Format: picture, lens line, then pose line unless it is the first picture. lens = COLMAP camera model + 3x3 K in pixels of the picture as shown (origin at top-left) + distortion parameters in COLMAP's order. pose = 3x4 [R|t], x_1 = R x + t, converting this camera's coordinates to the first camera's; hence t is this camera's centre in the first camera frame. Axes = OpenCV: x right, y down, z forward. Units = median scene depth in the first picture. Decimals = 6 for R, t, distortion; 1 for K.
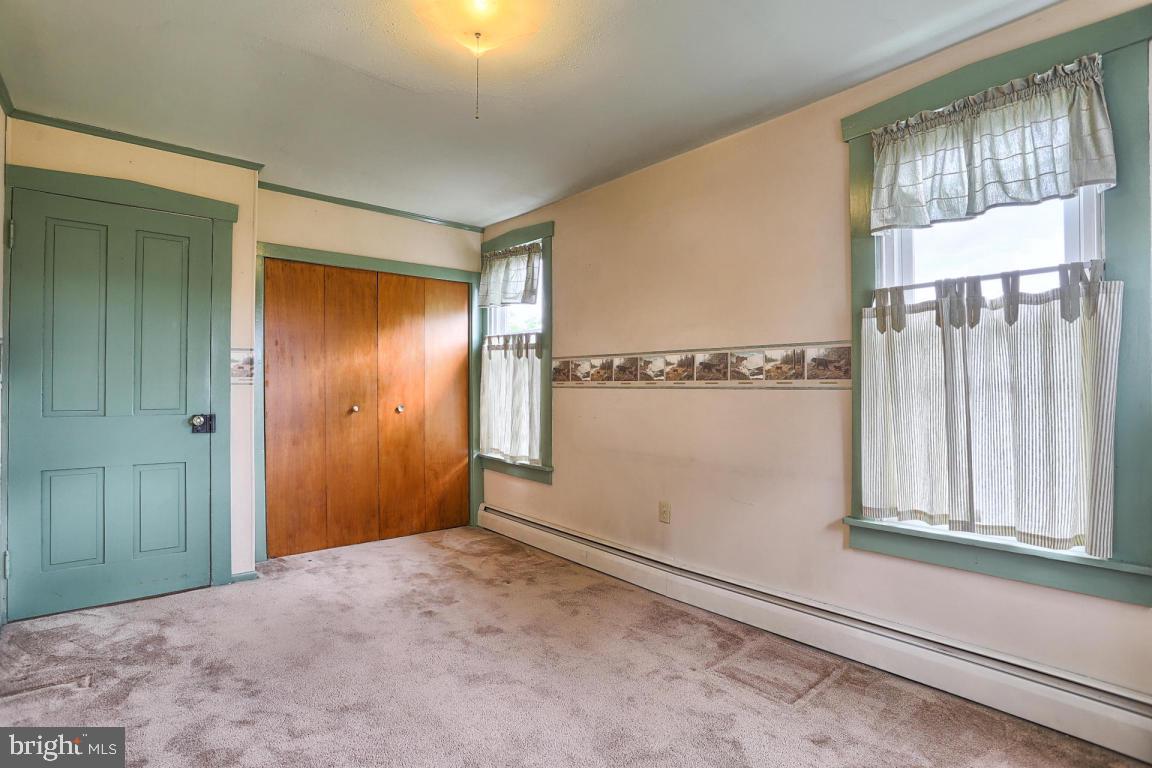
lens RADIAL K [[566.8, 0, 584.2], [0, 566.8, 383.1], [0, 0, 1]] dist [-0.050148, 0.021623]
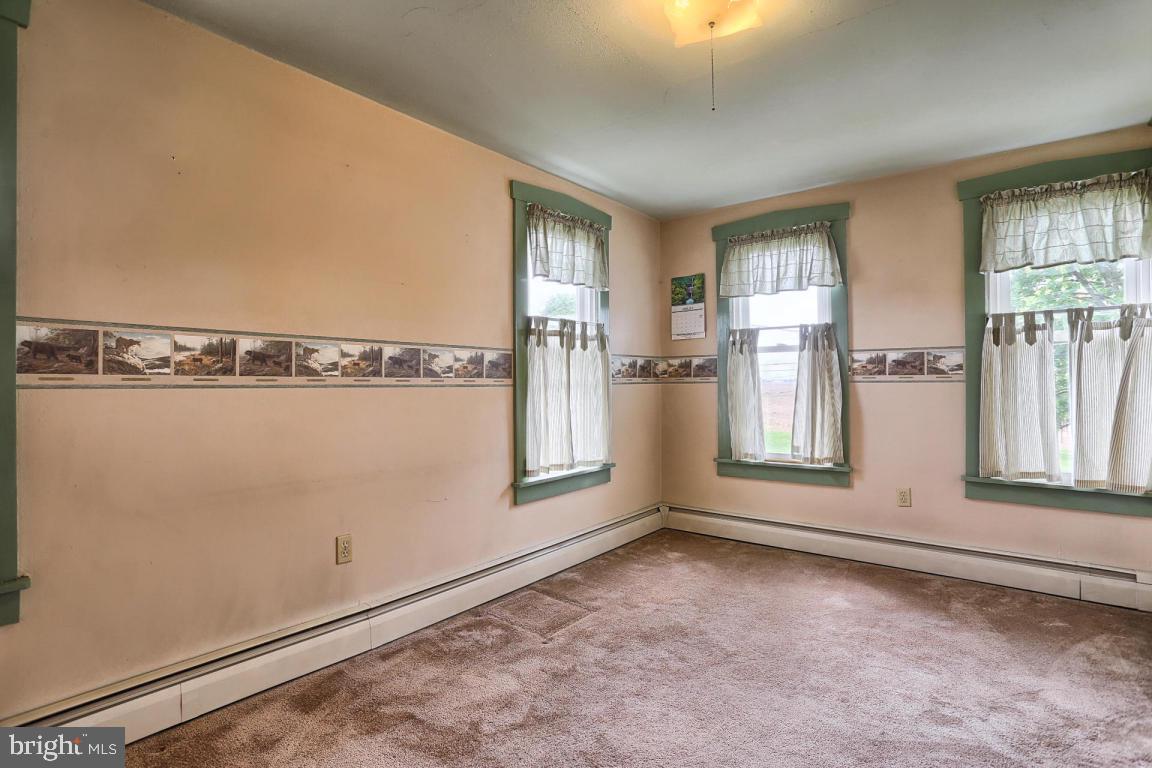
lens RADIAL K [[566.8, 0, 584.2], [0, 566.8, 383.1], [0, 0, 1]] dist [-0.050148, 0.021623]
pose [[-0.184407, -0.001780, 0.982848, -0.689768], [-0.006718, 0.999977, 0.000550, 0.001397], [-0.982827, -0.006501, -0.184415, 0.863657]]
